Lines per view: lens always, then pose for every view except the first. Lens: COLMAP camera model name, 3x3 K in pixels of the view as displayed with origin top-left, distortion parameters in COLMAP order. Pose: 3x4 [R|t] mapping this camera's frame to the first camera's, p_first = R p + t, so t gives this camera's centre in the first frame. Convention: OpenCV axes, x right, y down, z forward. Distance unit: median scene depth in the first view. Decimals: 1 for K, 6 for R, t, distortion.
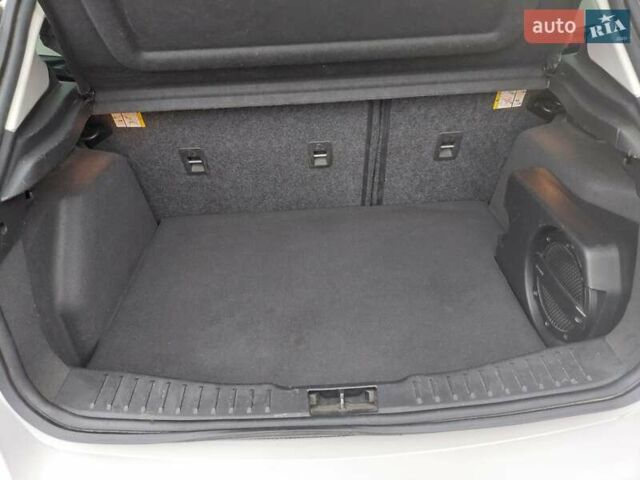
lens RADIAL K [[481.5, 0, 320.0], [0, 481.5, 240.0], [0, 0, 1]] dist [0.045287, -0.156235]
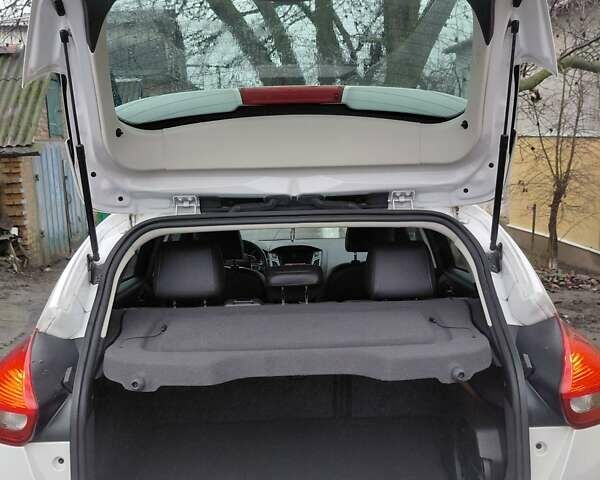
lens RADIAL K [[611.7, 0, 300.0], [0, 611.7, 240.0], [0, 0, 1]] dist [0.128954, -0.322427]
pose [[0.999591, 0.024028, -0.015478, 0.024701], [-0.028314, 0.906416, -0.421436, 0.200341], [0.003903, 0.421702, 0.906726, -0.613440]]
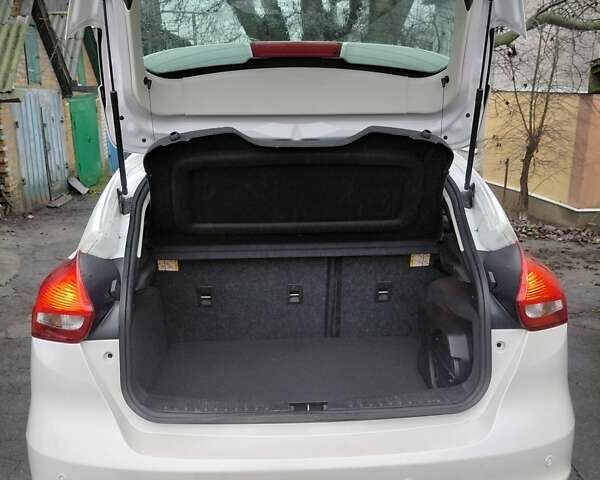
lens RADIAL K [[611.7, 0, 300.0], [0, 611.7, 240.0], [0, 0, 1]] dist [0.128954, -0.322427]
pose [[0.999098, 0.032411, 0.027433, -0.040514], [-0.020658, 0.935454, -0.352844, 0.328944], [-0.037099, 0.351960, 0.935280, -0.795130]]
